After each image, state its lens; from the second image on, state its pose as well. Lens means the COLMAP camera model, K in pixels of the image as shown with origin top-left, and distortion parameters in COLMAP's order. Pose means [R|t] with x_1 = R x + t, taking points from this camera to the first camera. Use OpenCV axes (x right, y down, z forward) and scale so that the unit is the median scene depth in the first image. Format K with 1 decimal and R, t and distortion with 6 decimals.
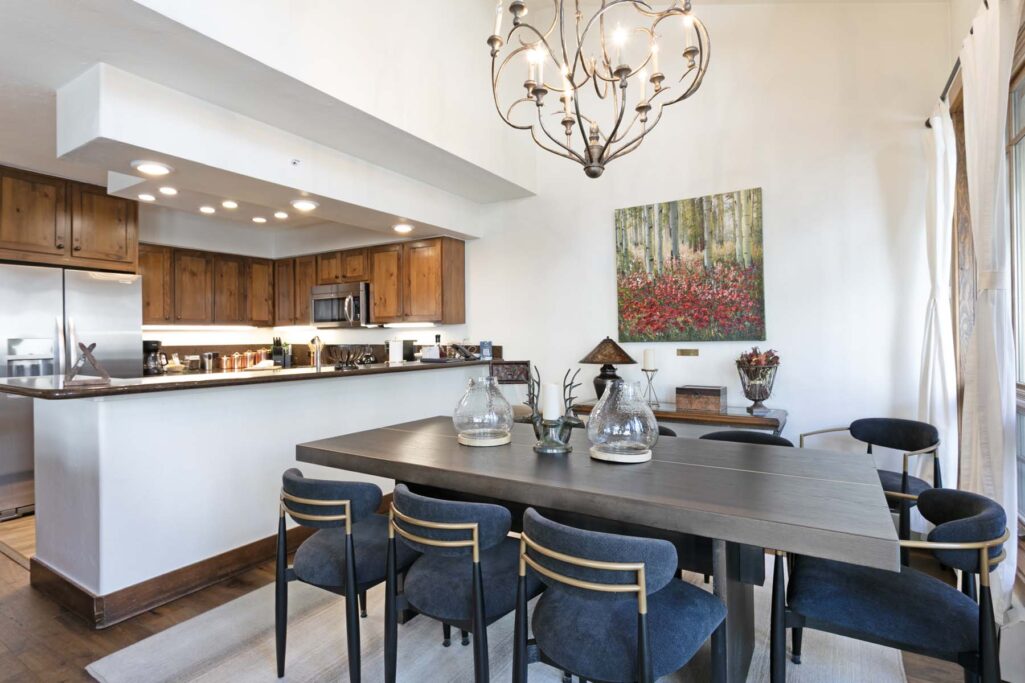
lens RADIAL K [[537.2, 0, 514.3], [0, 537.2, 337.1], [0, 0, 1]] dist [0.006432, 0.000614]
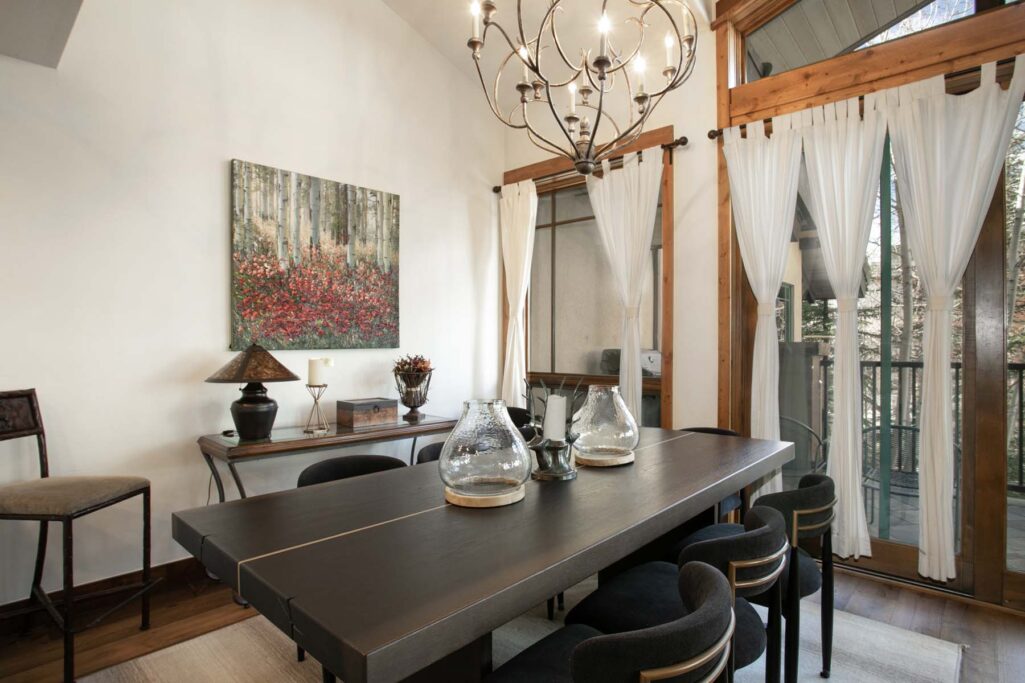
lens RADIAL K [[507.5, 0, 513.3], [0, 507.5, 343.6], [0, 0, 1]] dist [-0.008133, 0.000073]
pose [[0.239250, 0.008475, 0.970921, -0.382879], [-0.000379, 0.999963, -0.008635, 0.006500], [-0.970958, 0.001698, 0.239244, 0.533583]]
